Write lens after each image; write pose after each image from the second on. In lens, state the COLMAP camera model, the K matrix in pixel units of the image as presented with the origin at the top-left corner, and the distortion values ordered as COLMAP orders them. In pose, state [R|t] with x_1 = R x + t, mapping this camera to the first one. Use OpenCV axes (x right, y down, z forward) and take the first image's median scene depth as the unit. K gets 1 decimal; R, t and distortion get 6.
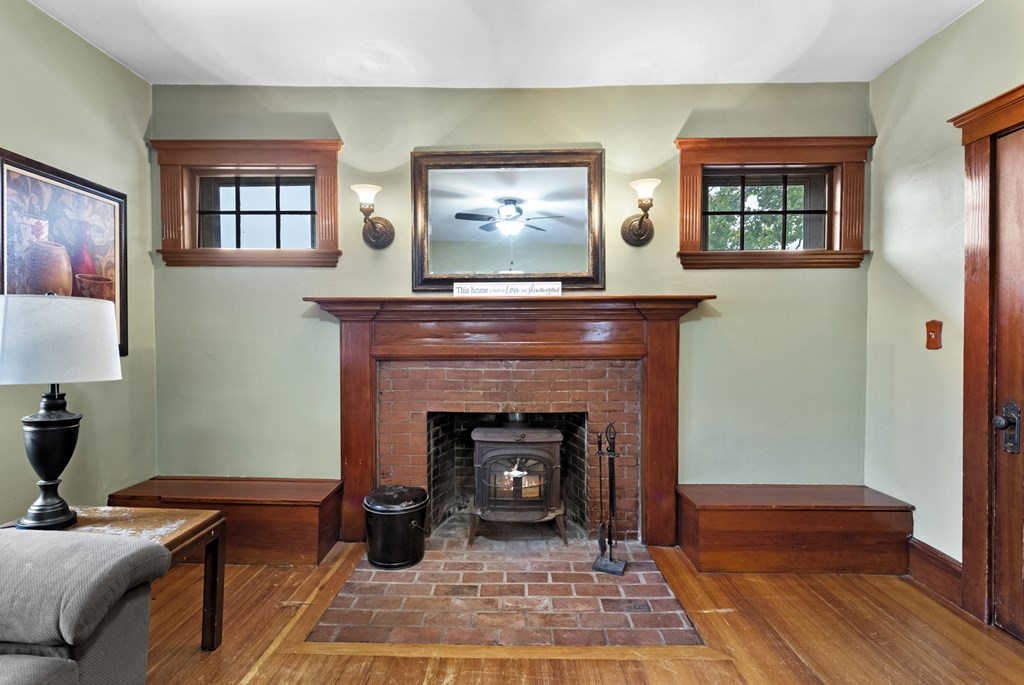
lens RADIAL K [[500.1, 0, 512.2], [0, 500.1, 336.3], [0, 0, 1]] dist [0.002953, 0.000380]
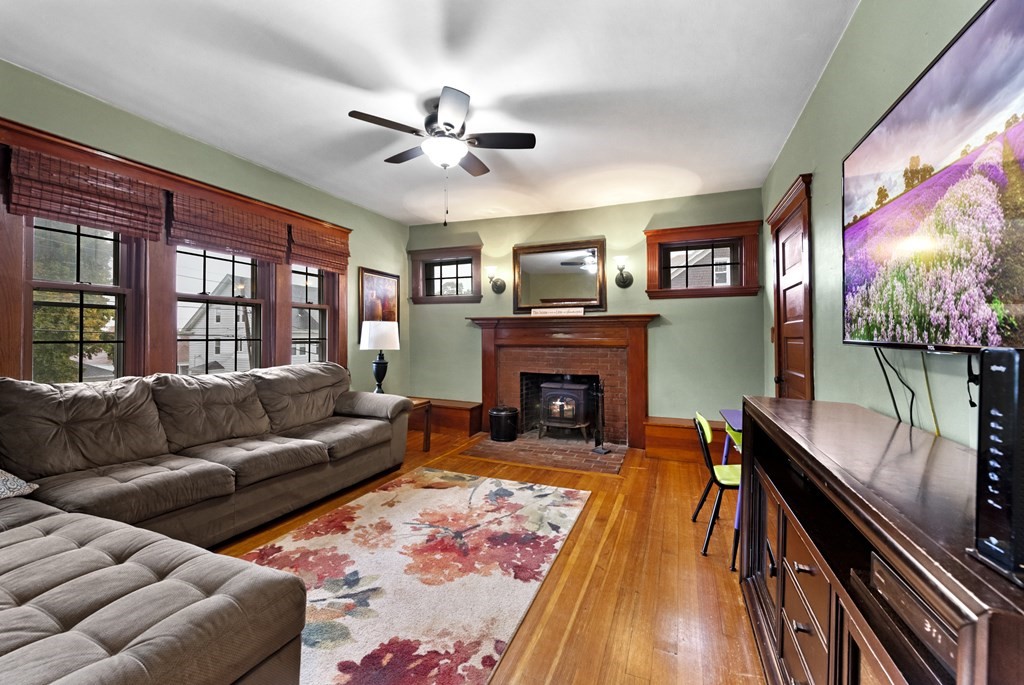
lens RADIAL K [[415.9, 0, 515.7], [0, 415.9, 330.5], [0, 0, 1]] dist [0.000883, 0.000000]
pose [[0.935049, -0.001045, -0.354518, 0.425441], [-0.004662, 0.999873, -0.015241, 0.006953], [0.354489, 0.015904, 0.934925, -0.615419]]
